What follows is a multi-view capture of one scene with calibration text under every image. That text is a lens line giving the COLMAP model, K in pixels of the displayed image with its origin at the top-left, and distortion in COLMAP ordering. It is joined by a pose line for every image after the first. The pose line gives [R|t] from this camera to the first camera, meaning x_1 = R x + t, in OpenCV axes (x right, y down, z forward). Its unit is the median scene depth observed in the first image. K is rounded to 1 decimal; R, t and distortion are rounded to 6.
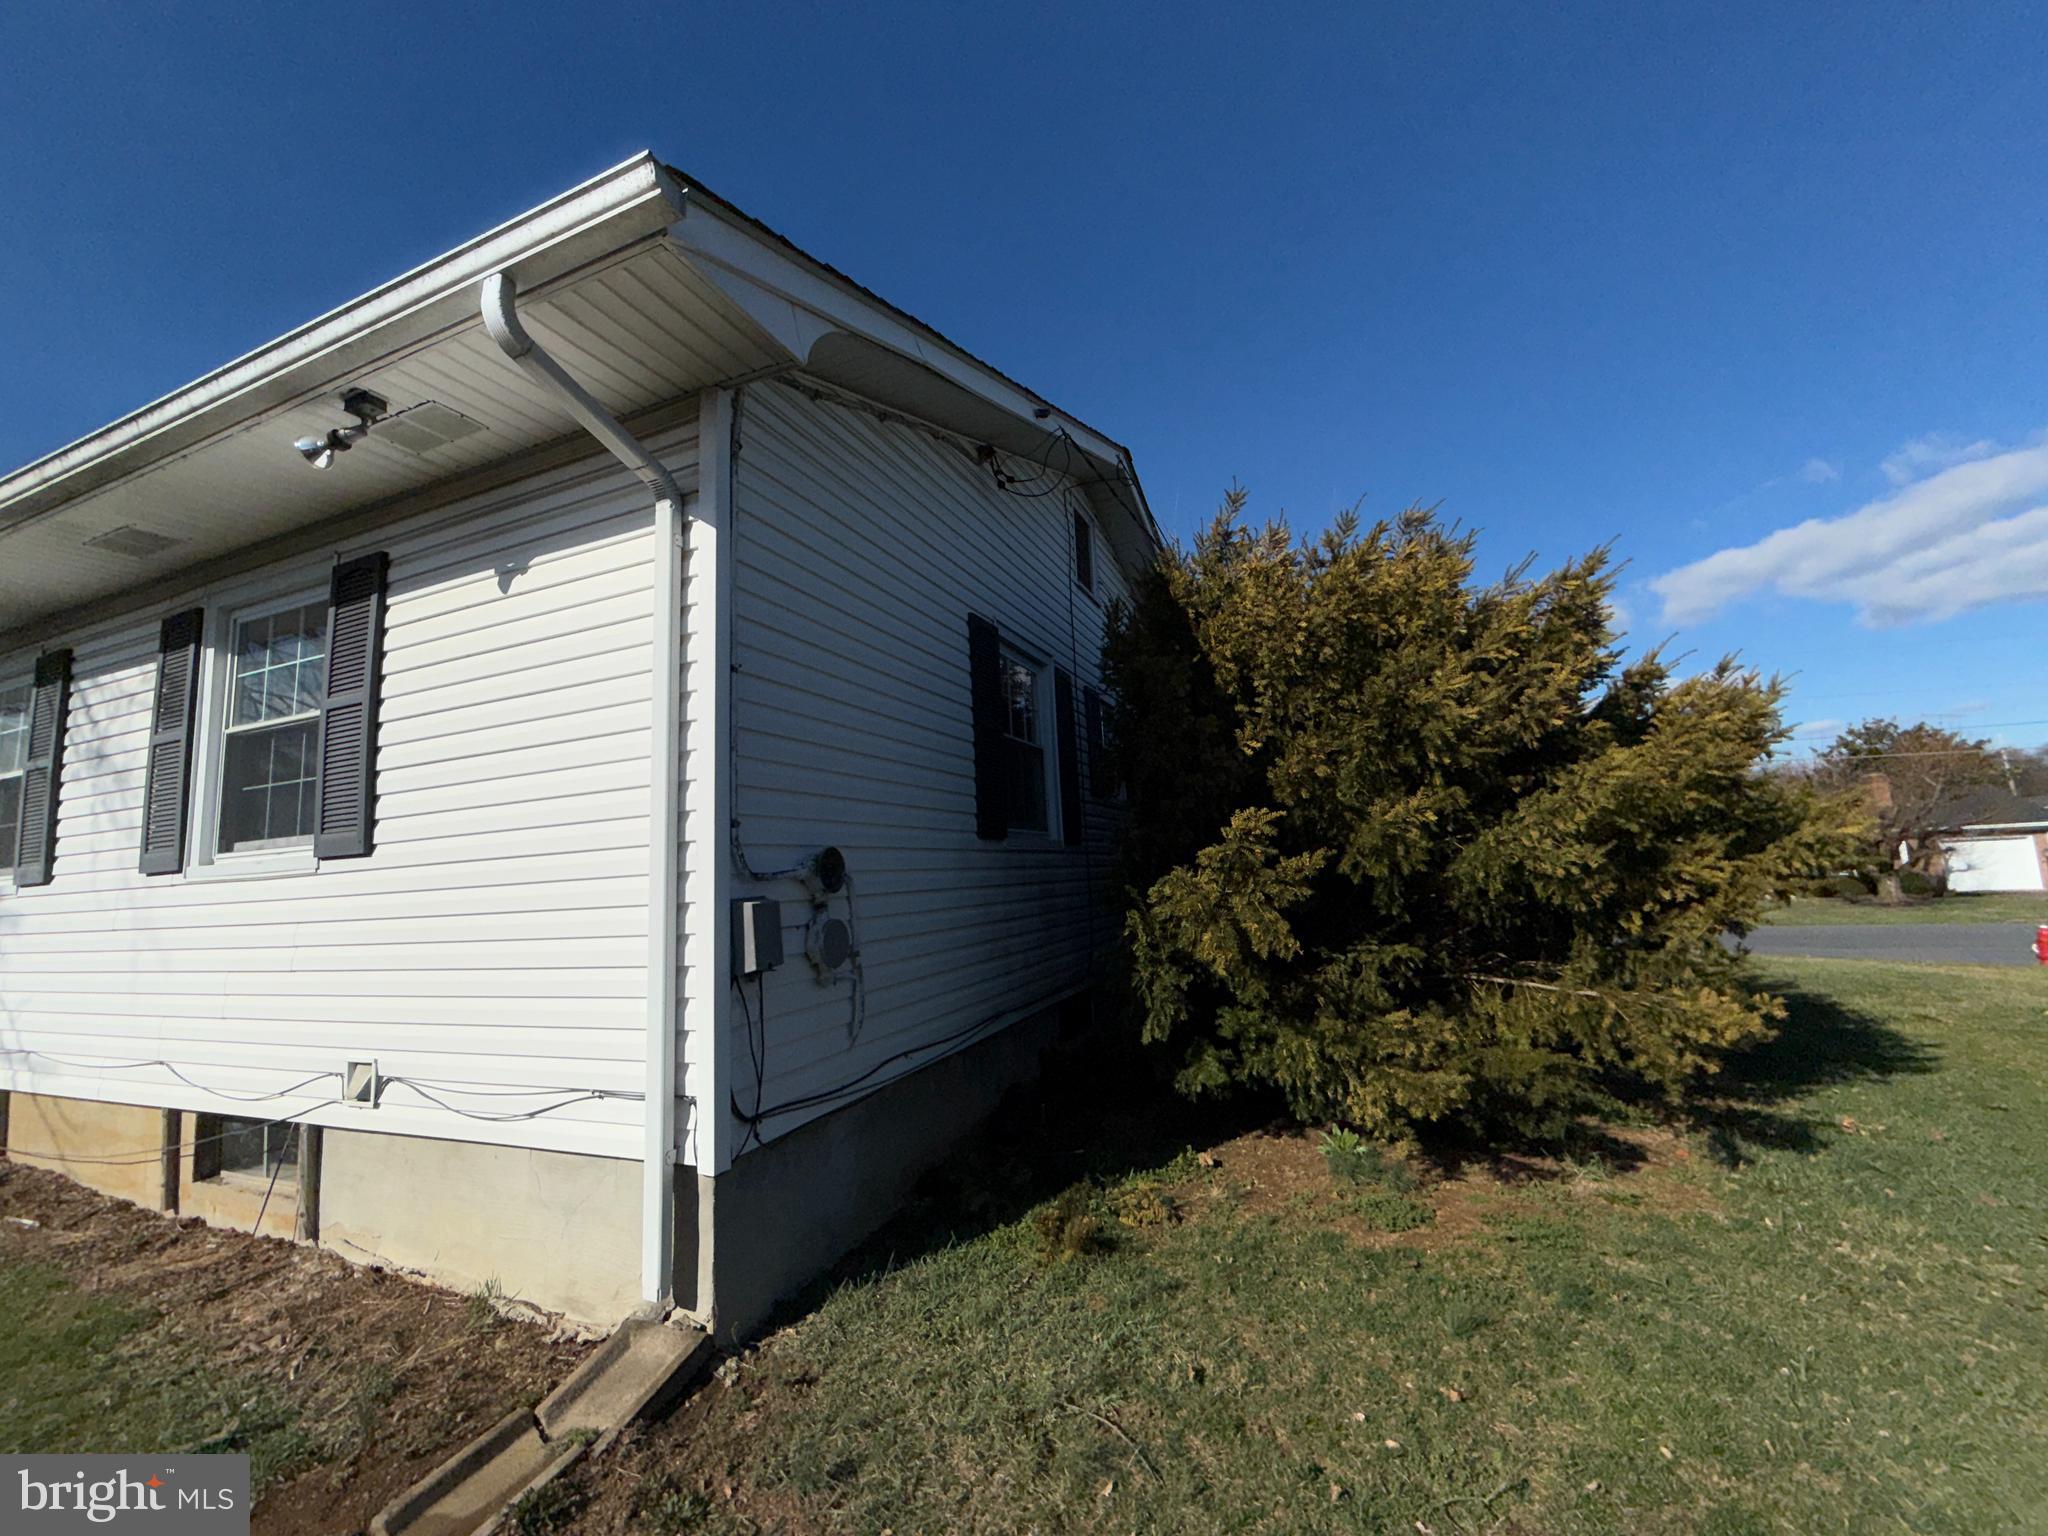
lens RADIAL K [[814.2, 0, 1020.6], [0, 814.2, 768.2], [0, 0, 1]] dist [0.001586, -0.000262]
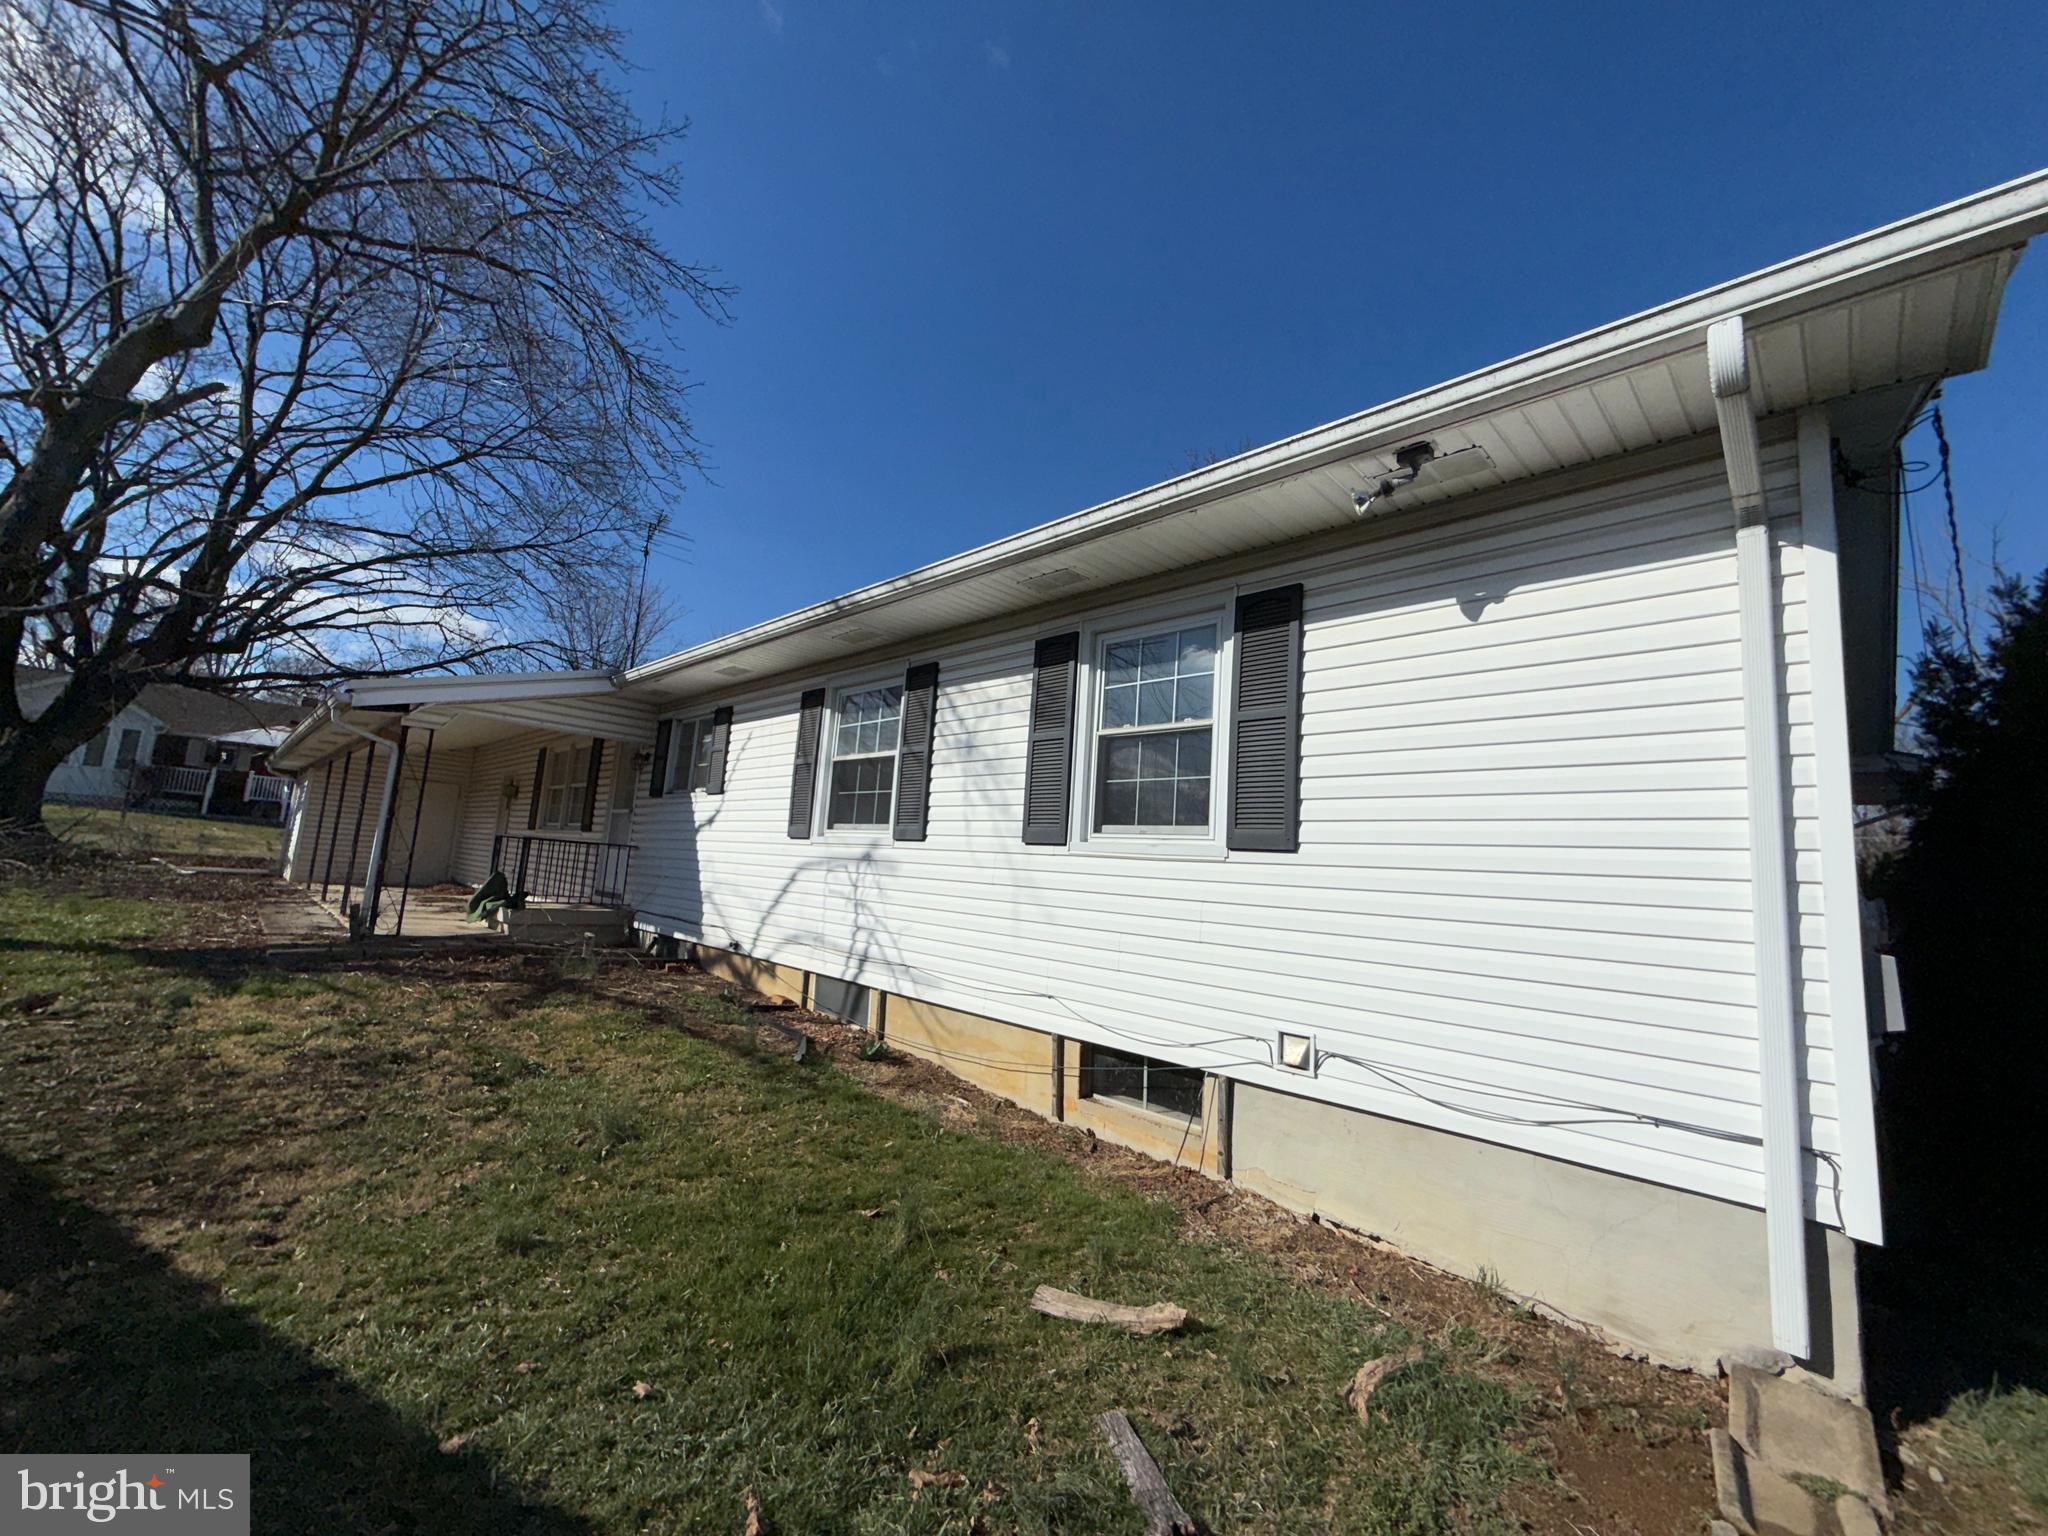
lens RADIAL K [[814.2, 0, 1020.0], [0, 814.2, 768.8], [0, 0, 1]] dist [0.001586, -0.000262]
pose [[0.918661, 0.063062, -0.389982, -0.691738], [-0.065900, 0.997807, 0.006111, 0.009721], [0.389512, 0.020086, 0.920802, -0.188485]]
